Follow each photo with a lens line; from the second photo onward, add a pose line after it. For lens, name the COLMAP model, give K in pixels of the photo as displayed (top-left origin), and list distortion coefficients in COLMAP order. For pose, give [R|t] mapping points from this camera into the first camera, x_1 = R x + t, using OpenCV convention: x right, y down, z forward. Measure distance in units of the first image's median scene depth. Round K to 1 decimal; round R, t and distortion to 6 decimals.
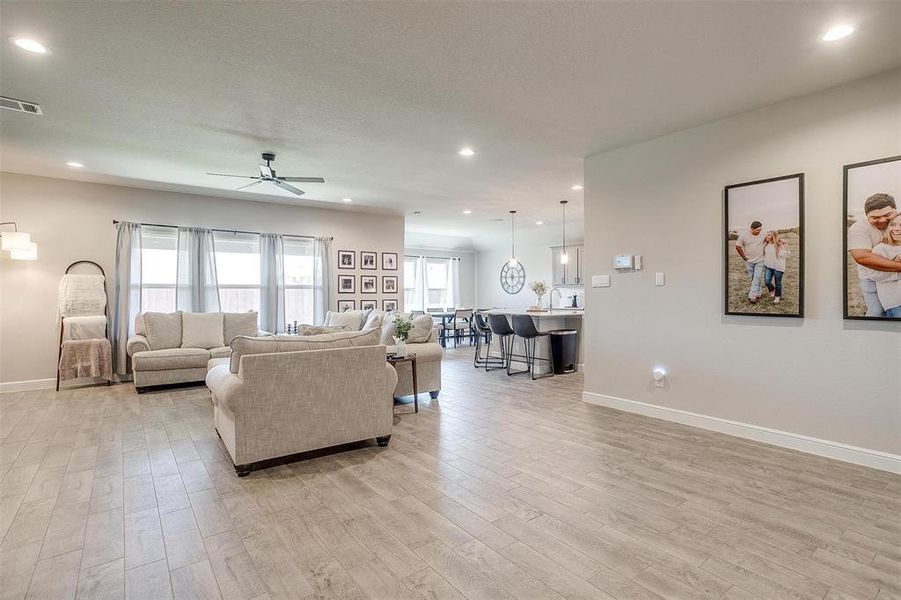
lens RADIAL K [[449.6, 0, 452.3], [0, 449.6, 298.6], [0, 0, 1]] dist [-0.022045, 0.013103]
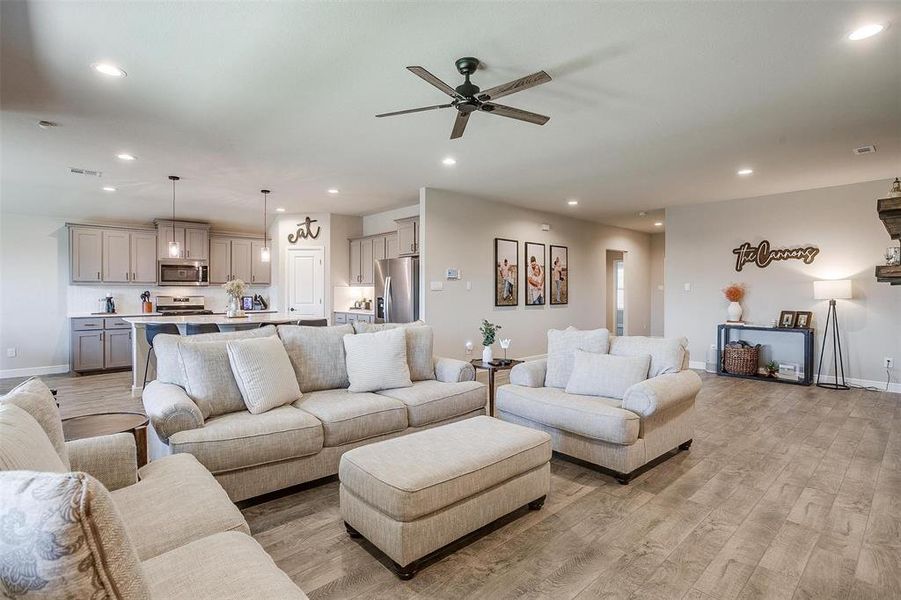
lens RADIAL K [[449.6, 0, 449.8], [0, 449.6, 290.2], [0, 0, 1]] dist [-0.022045, 0.013103]
pose [[-0.096593, 0.002216, 0.995322, -0.753195], [0.011005, 0.999939, -0.001158, -0.018794], [-0.995263, 0.010841, -0.096611, 0.828620]]
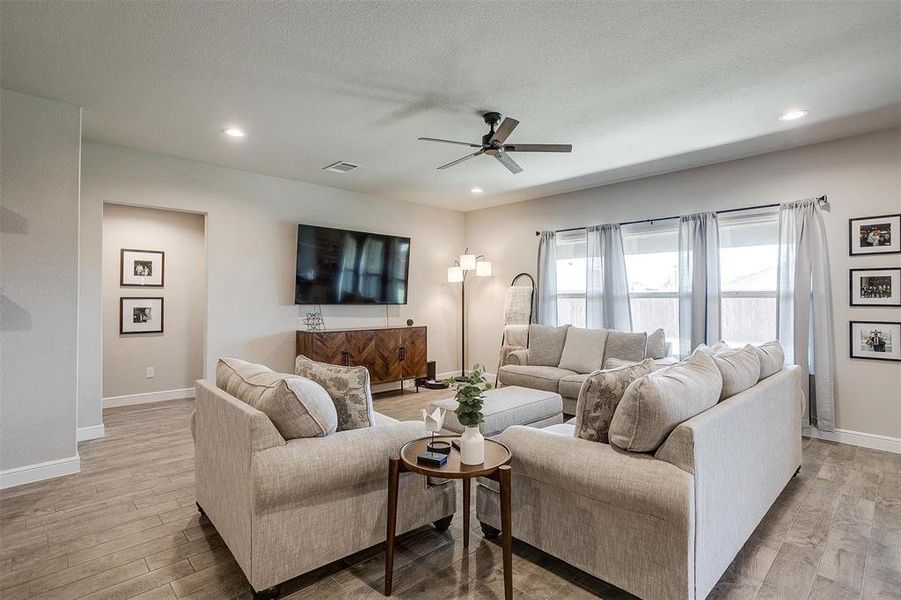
lens RADIAL K [[449.6, 0, 444.8], [0, 449.6, 287.5], [0, 0, 1]] dist [-0.022045, 0.013103]
pose [[0.102863, -0.028647, -0.994283, 0.229699], [-0.019325, 0.999339, -0.030792, -0.012087], [0.994508, 0.022382, 0.102242, 0.652726]]
